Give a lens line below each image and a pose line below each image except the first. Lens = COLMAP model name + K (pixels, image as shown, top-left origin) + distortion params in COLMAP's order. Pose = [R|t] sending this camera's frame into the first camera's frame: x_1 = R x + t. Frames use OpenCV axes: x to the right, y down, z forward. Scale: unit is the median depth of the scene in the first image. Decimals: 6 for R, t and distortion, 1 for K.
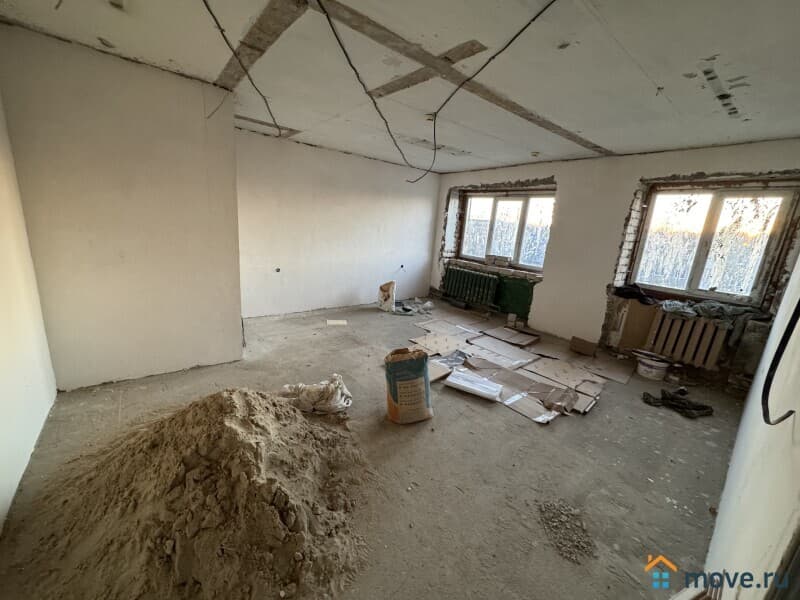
lens RADIAL K [[319.3, 0, 400.6], [0, 319.3, 298.9], [0, 0, 1]] dist [-0.003892, 0.000499]
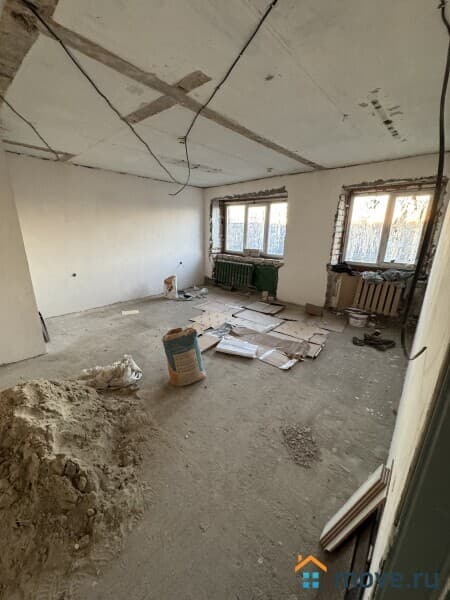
lens RADIAL K [[239.5, 0, 227.0], [0, 239.5, 299.4], [0, 0, 1]] dist [-0.003892, 0.000499]
pose [[0.983371, -0.105678, 0.147695, 0.072628], [0.097011, 0.993177, 0.064723, -0.002395], [-0.153527, -0.049319, 0.986913, 0.032475]]
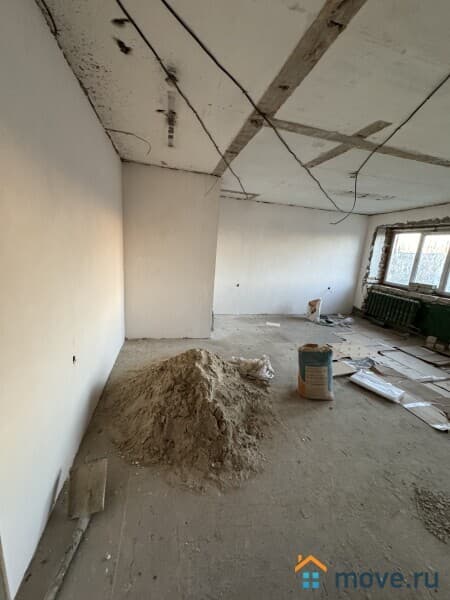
lens RADIAL K [[239.5, 0, 225.7], [0, 239.5, 298.8], [0, 0, 1]] dist [-0.003892, 0.000499]
pose [[0.906500, 0.075395, -0.415420, 0.074954], [-0.098849, 0.994479, -0.035214, 0.035168], [0.410471, 0.072985, 0.908948, -0.099179]]
